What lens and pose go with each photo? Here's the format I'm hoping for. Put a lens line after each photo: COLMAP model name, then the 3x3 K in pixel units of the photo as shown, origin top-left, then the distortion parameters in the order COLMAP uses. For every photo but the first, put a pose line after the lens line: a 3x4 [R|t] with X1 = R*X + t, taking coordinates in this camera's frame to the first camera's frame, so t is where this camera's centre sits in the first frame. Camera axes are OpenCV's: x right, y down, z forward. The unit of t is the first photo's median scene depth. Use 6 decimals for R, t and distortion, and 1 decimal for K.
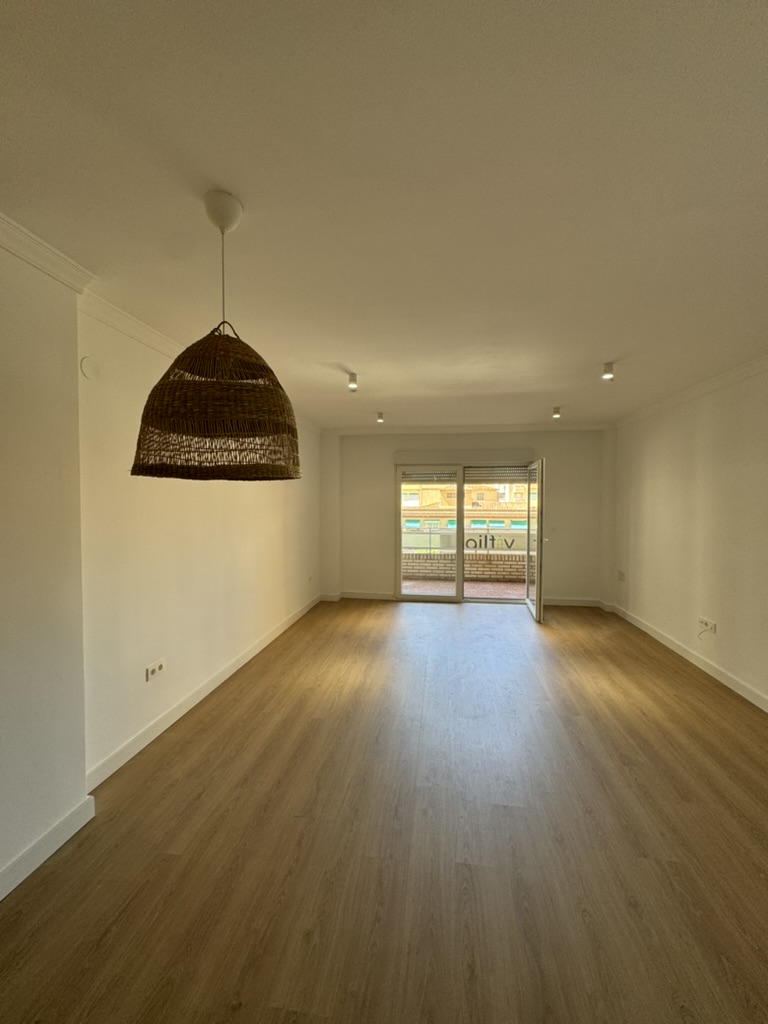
lens RADIAL K [[406.9, 0, 384.0], [0, 406.9, 512.0], [0, 0, 1]] dist [0.000317, 0.000153]
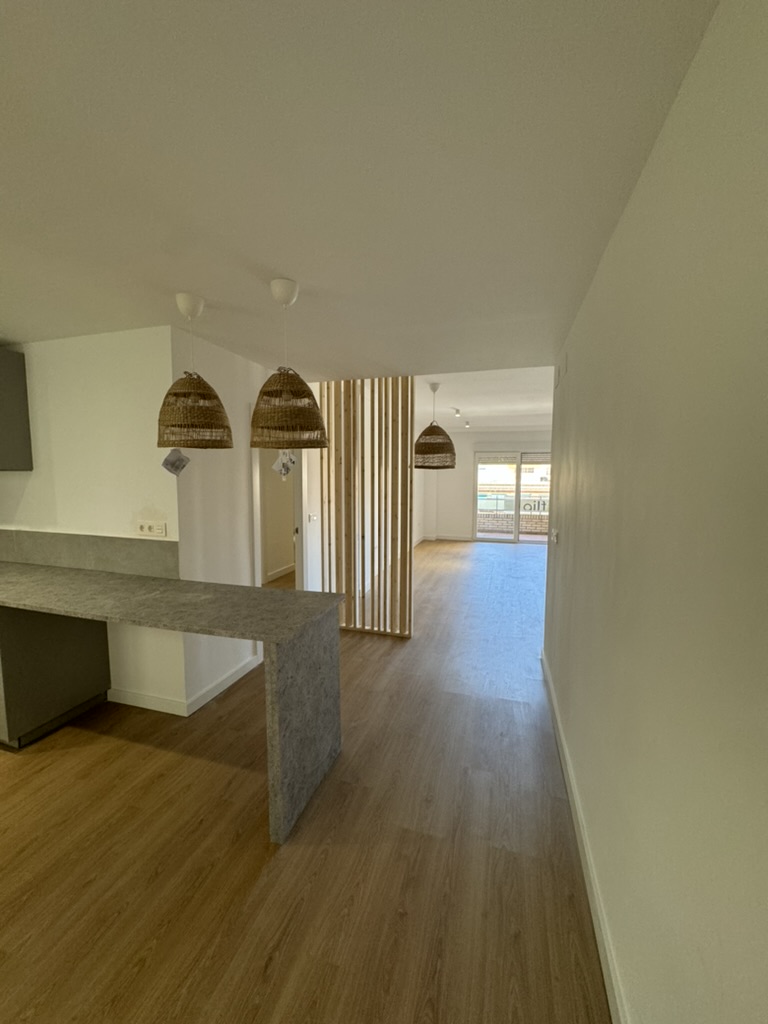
lens RADIAL K [[406.9, 0, 384.0], [0, 406.9, 512.0], [0, 0, 1]] dist [0.000317, 0.000153]
pose [[0.987534, 0.016137, -0.156576, -0.054132], [-0.006556, 0.998085, 0.061510, 0.013788], [0.157268, -0.059717, 0.985749, -0.473517]]
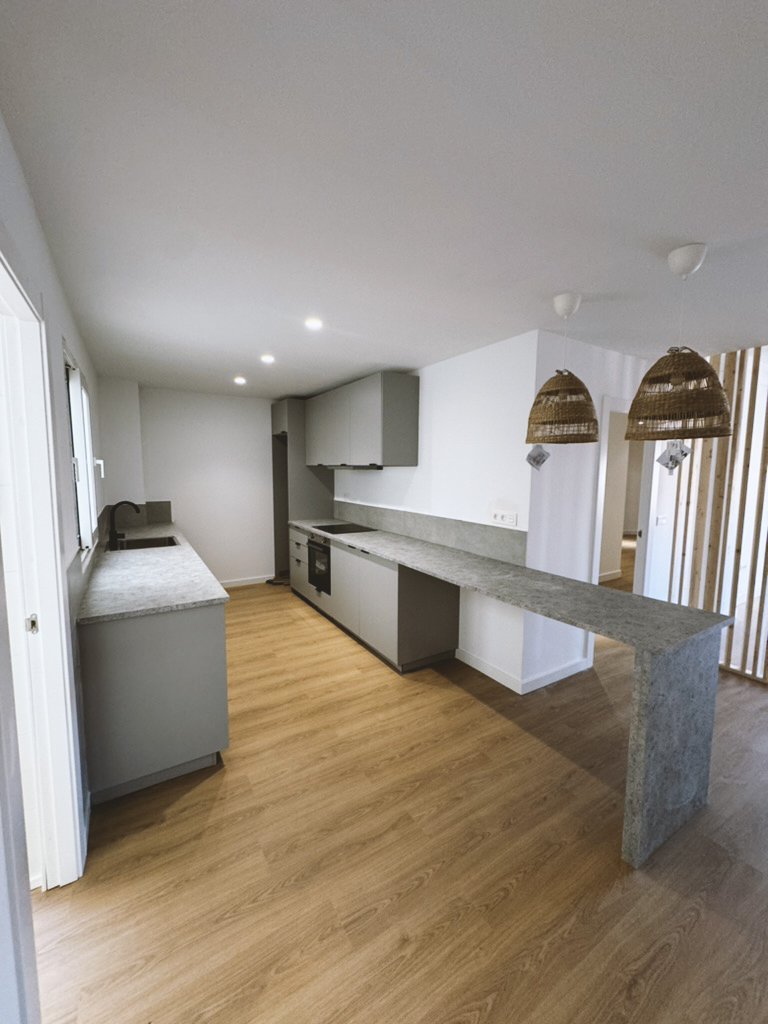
lens RADIAL K [[406.9, 0, 384.0], [0, 406.9, 512.0], [0, 0, 1]] dist [0.000317, 0.000153]
pose [[0.638529, 0.083152, -0.765093, -0.079732], [-0.030285, 0.996091, 0.082982, 0.016397], [0.769002, -0.029816, 0.638551, -0.496958]]
